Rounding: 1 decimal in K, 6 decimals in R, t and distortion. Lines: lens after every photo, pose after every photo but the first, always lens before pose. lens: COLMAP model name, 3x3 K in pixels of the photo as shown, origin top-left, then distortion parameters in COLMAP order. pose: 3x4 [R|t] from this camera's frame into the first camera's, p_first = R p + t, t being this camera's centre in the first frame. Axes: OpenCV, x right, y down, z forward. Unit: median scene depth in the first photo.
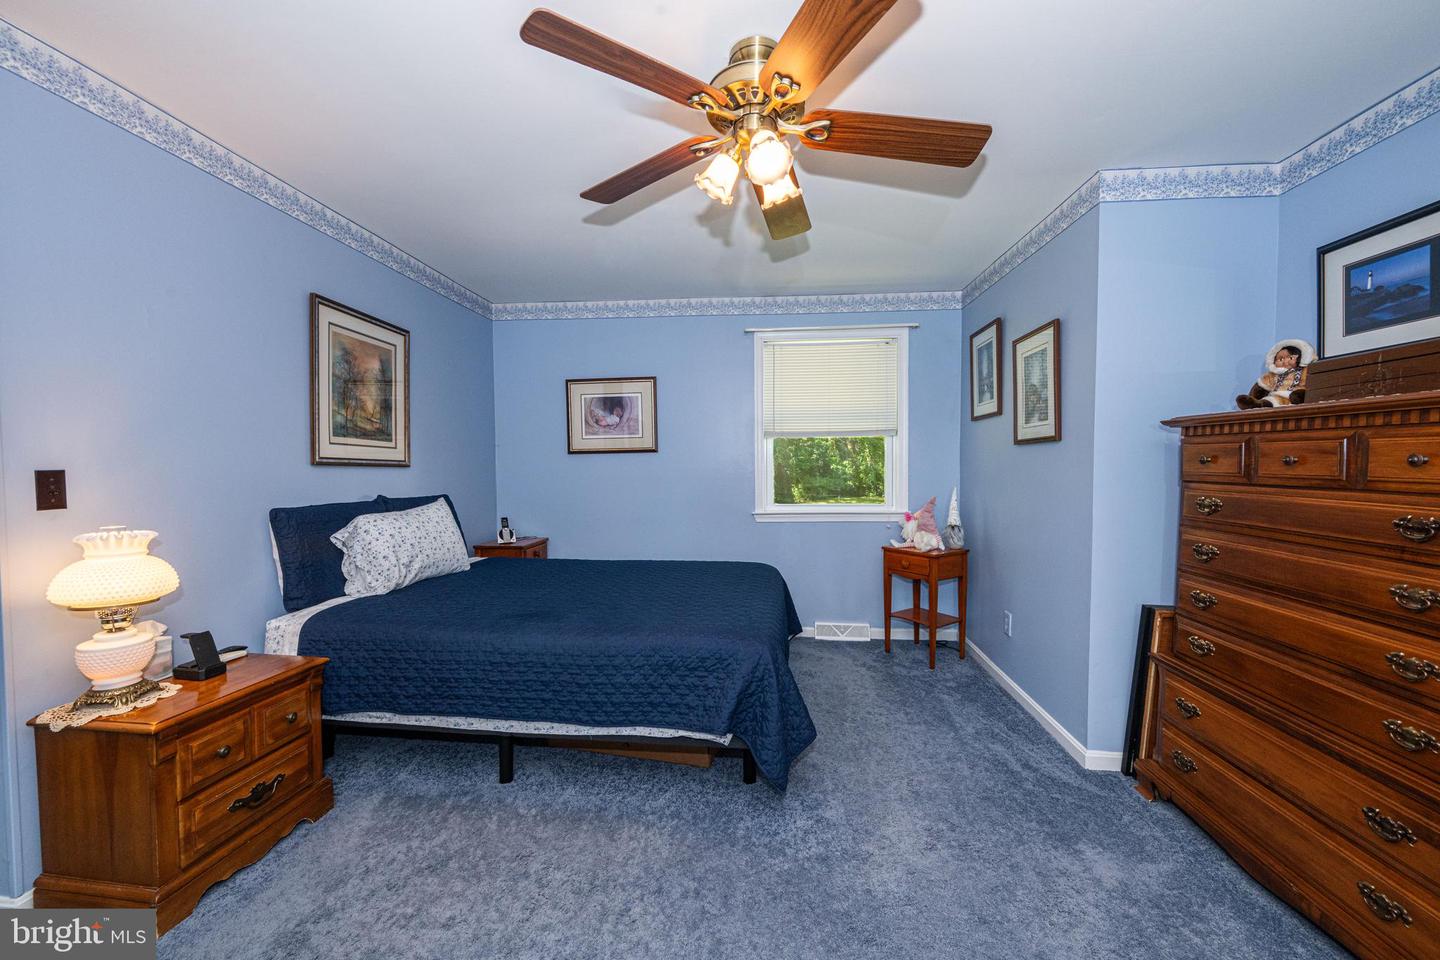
lens RADIAL K [[561.8, 0, 717.2], [0, 561.8, 479.1], [0, 0, 1]] dist [-0.002059, -0.000017]
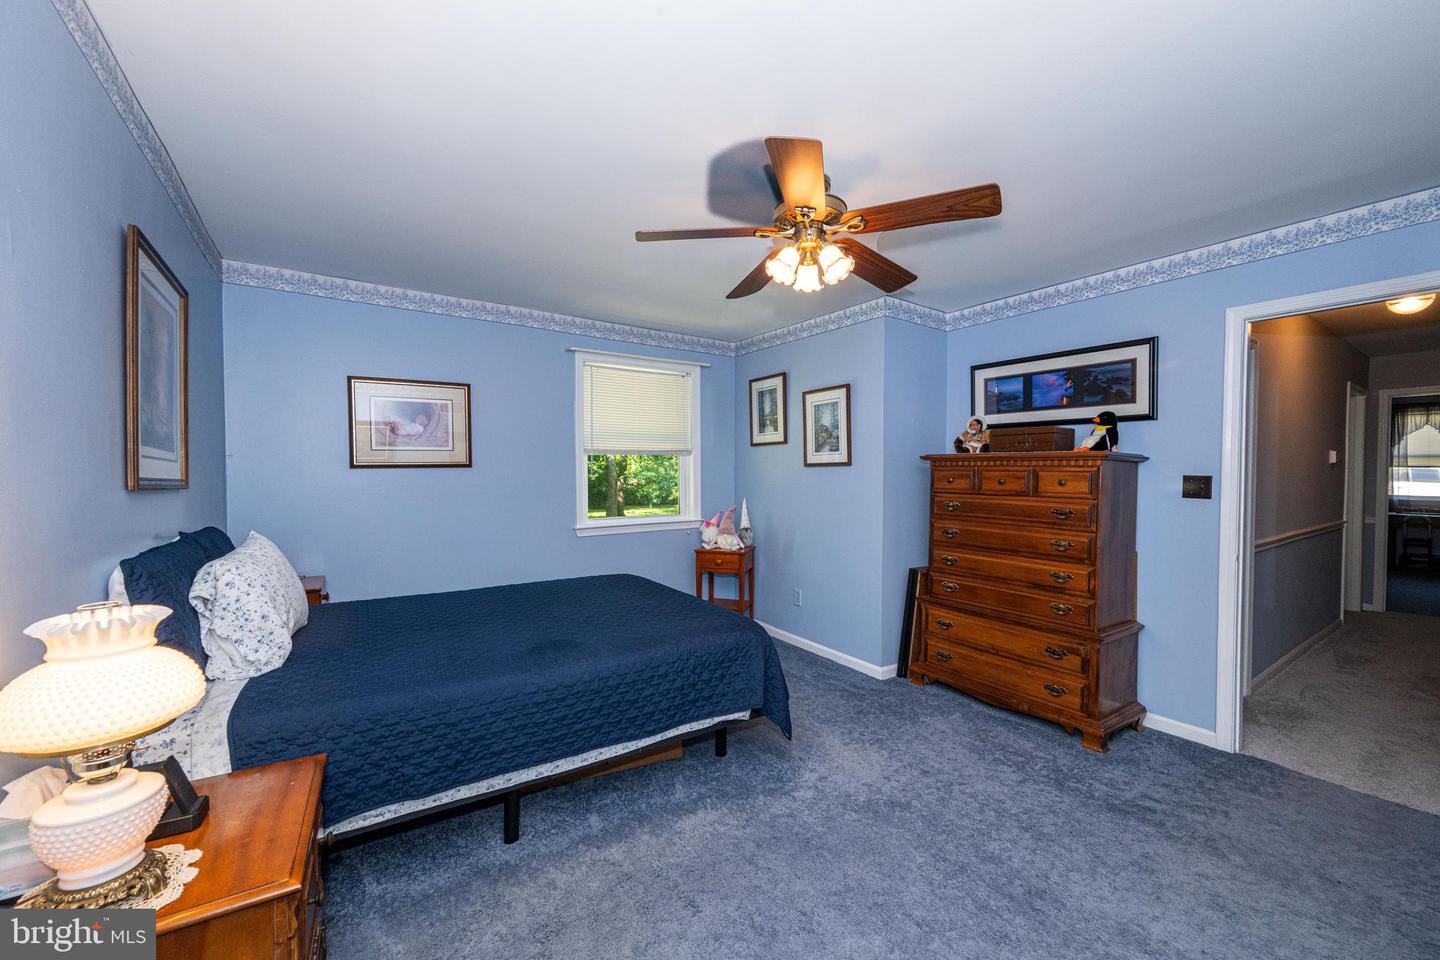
lens RADIAL K [[561.8, 0, 720.0], [0, 561.8, 478.8], [0, 0, 1]] dist [-0.002059, -0.000017]
pose [[0.771331, -0.002989, 0.636428, -0.598780], [0.014041, 0.999826, -0.012321, -0.020264], [-0.636280, 0.018440, 0.771238, 0.074774]]
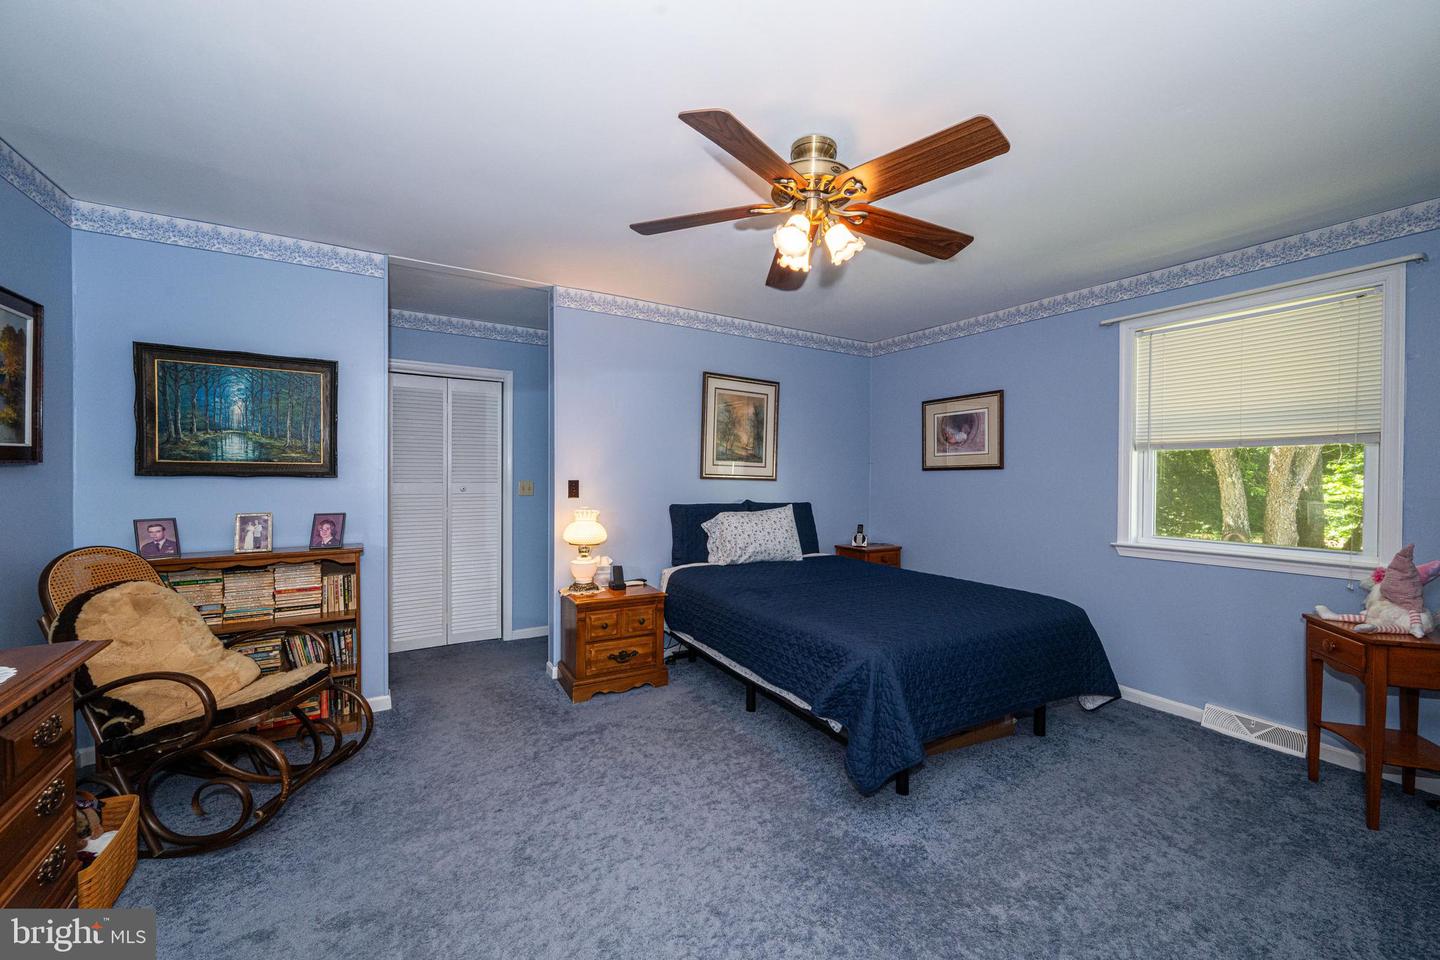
lens RADIAL K [[561.8, 0, 722.3], [0, 561.8, 476.4], [0, 0, 1]] dist [-0.002059, -0.000017]
pose [[0.597482, 0.010743, -0.801811, 0.591996], [-0.032073, 0.999430, -0.010508, -0.016907], [0.801241, 0.031995, 0.597486, 0.090582]]
